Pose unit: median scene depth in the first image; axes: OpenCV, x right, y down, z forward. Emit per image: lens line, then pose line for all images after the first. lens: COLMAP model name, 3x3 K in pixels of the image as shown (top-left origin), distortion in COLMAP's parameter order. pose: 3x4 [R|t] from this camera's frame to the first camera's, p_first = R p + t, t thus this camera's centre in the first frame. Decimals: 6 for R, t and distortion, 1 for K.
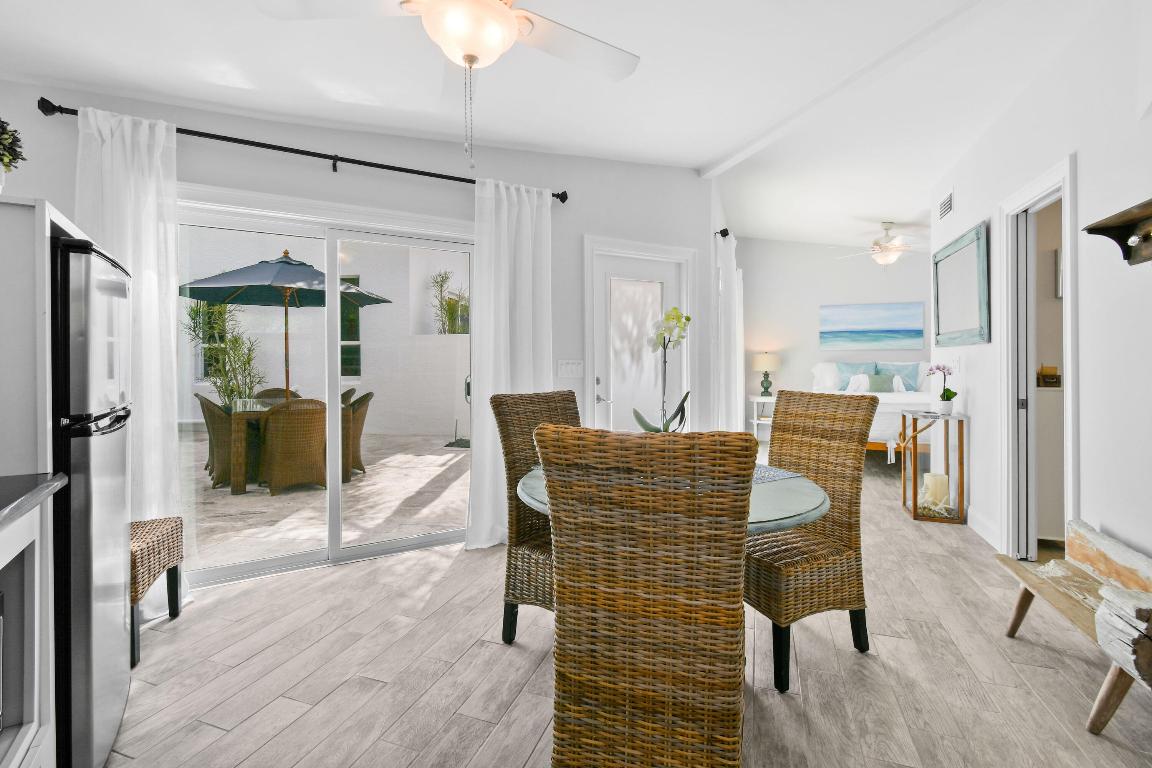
lens RADIAL K [[520.0, 0, 590.3], [0, 520.0, 364.5], [0, 0, 1]] dist [-0.000307, -0.000223]
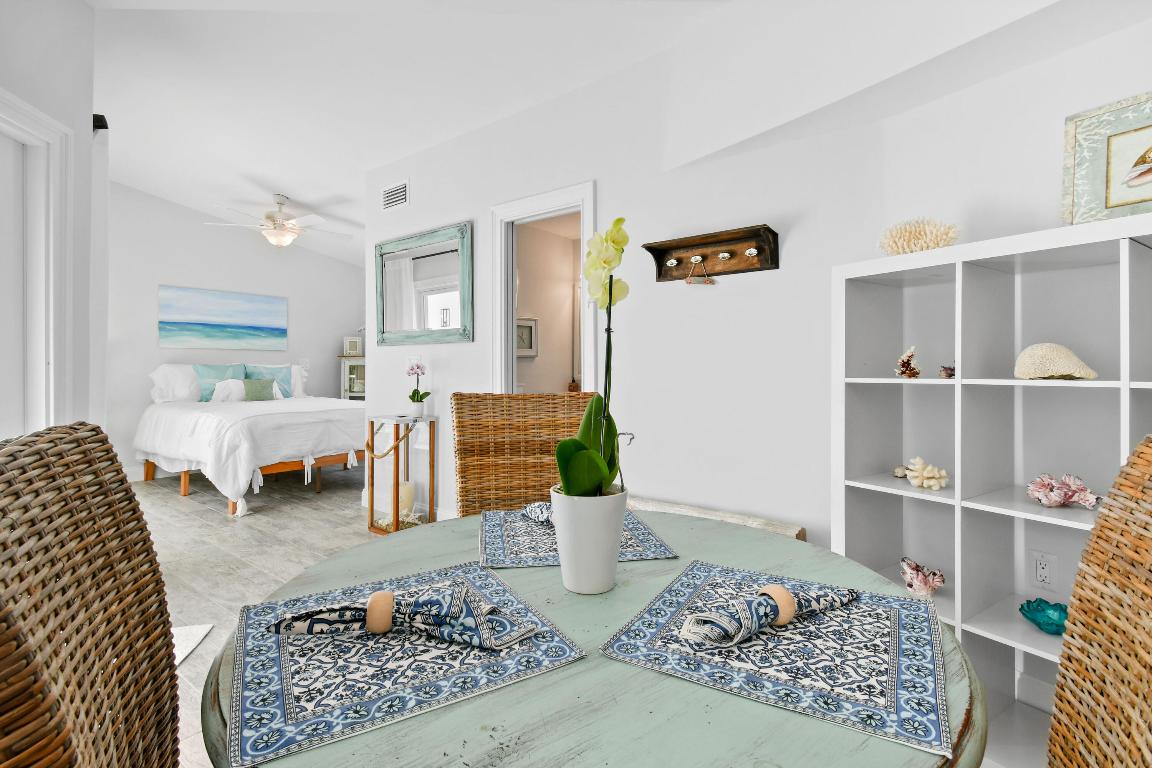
lens RADIAL K [[539.5, 0, 579.8], [0, 539.5, 369.6], [0, 0, 1]] dist [-0.003149, -0.000469]
pose [[0.311748, 0.002947, 0.950160, -0.085993], [0.003044, 0.999987, -0.004100, 0.008891], [-0.950160, 0.004171, 0.311734, 0.241767]]
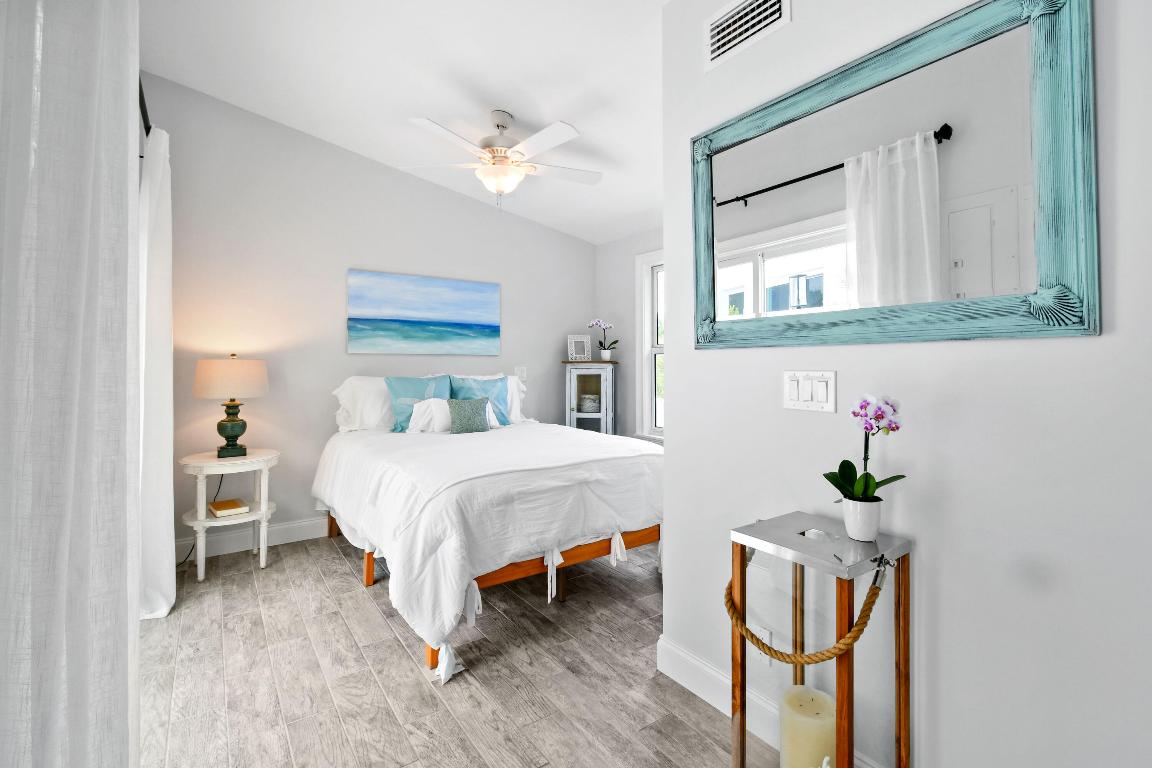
lens RADIAL K [[520.0, 0, 581.0], [0, 520.0, 361.8], [0, 0, 1]] dist [-0.000307, -0.000223]
pose [[0.581938, 0.012240, 0.813141, 0.165944], [0.001257, 0.999872, -0.015950, -0.010634], [-0.813232, 0.010304, 0.581849, 0.547587]]
